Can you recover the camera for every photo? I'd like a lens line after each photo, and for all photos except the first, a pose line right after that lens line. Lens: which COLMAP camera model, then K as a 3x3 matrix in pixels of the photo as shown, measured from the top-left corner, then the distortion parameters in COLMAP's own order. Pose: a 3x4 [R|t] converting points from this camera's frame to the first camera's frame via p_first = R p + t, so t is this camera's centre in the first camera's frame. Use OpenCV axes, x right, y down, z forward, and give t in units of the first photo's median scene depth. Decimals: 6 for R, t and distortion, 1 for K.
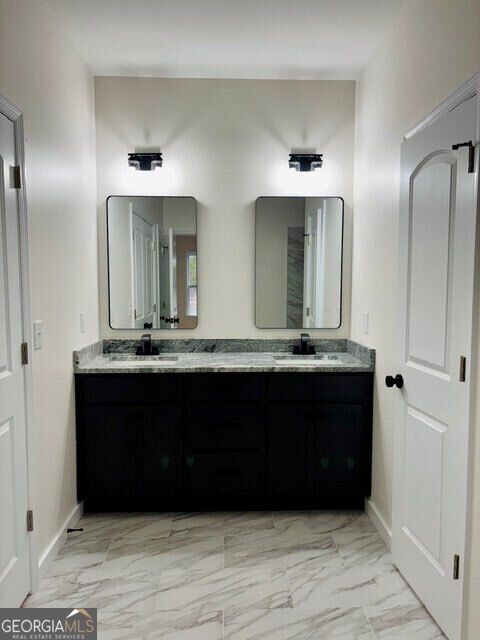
lens RADIAL K [[492.5, 0, 240.0], [0, 492.5, 317.8], [0, 0, 1]] dist [0.037965, -0.046135]
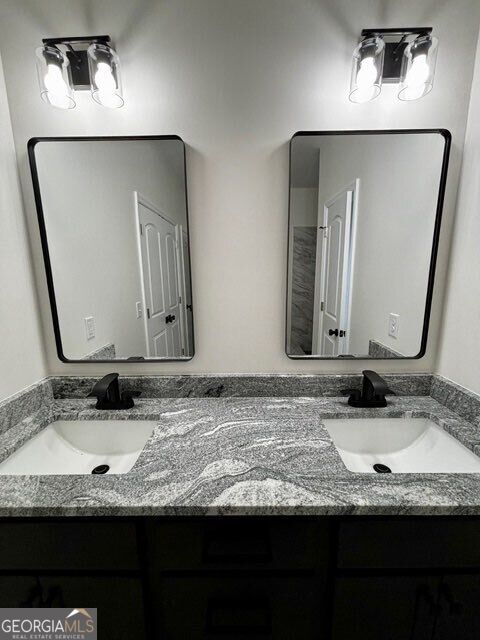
lens RADIAL K [[261.5, 0, 239.7], [0, 261.5, 317.6], [0, 0, 1]] dist [0.001228, 0.000622]
pose [[0.999077, -0.006977, -0.042386, -0.013663], [0.011377, 0.994464, 0.104463, -0.068638], [0.041423, -0.104848, 0.993625, 0.671174]]
